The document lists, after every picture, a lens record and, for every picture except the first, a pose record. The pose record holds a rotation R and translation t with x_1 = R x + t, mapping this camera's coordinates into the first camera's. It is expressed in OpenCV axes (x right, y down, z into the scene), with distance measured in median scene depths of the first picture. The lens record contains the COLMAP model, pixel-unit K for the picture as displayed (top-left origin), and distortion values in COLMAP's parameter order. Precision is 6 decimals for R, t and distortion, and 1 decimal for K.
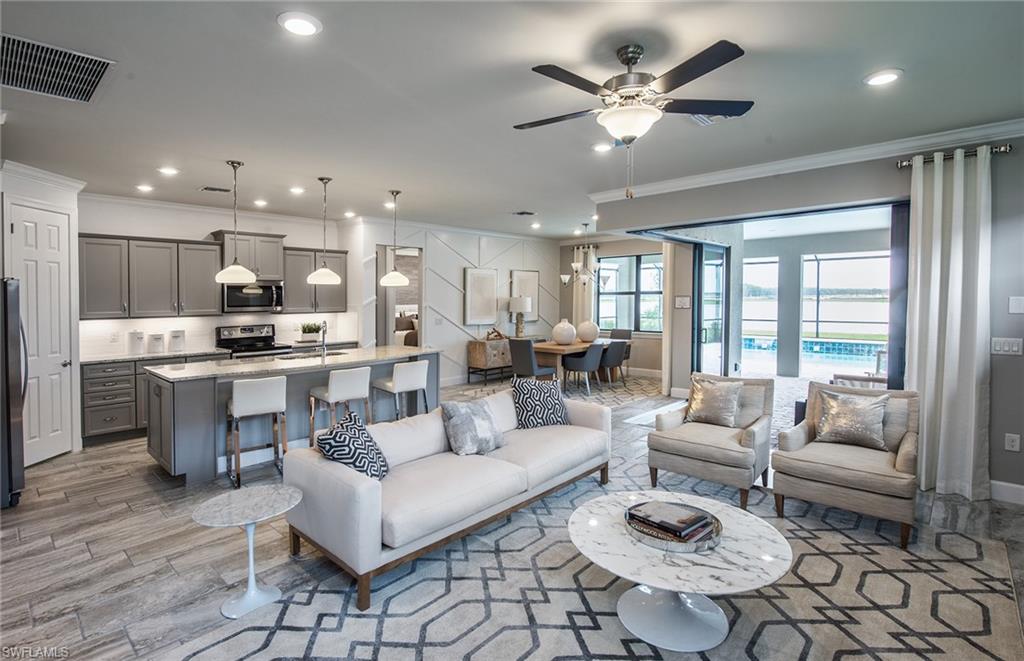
lens RADIAL K [[492.5, 0, 508.8], [0, 492.5, 309.7], [0, 0, 1]] dist [-0.000449, -0.000053]
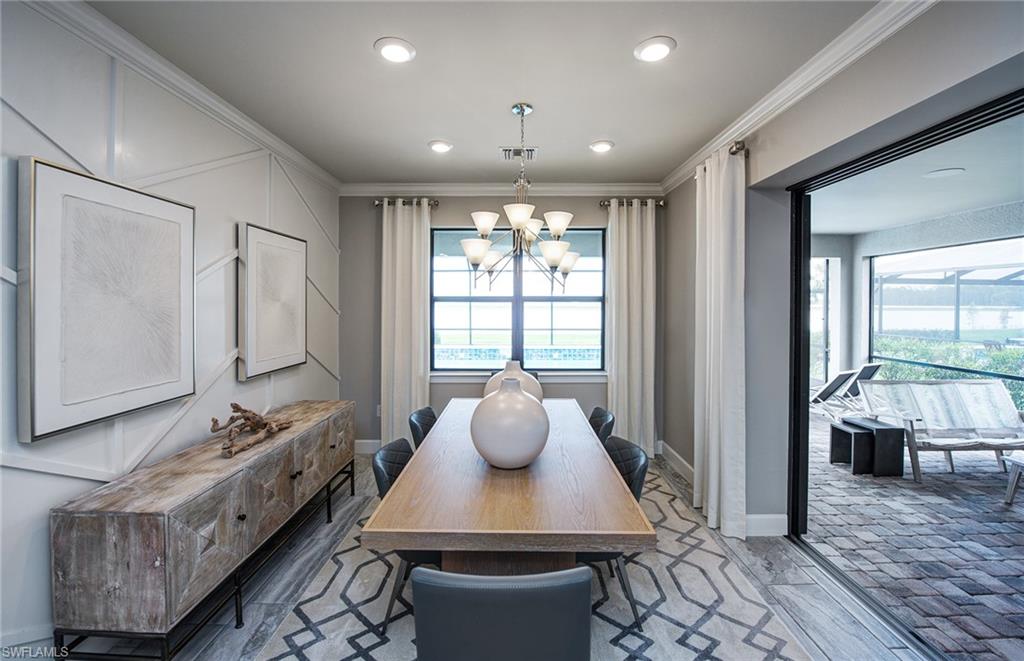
lens RADIAL K [[398.2, 0, 528.0], [0, 398.2, 316.7], [0, 0, 1]] dist [-0.046772, 0.000037]
pose [[0.752052, -0.011368, 0.659006, -0.029969], [0.018726, 0.999816, -0.004124, -0.013223], [-0.658838, 0.015442, 0.752127, 0.751516]]
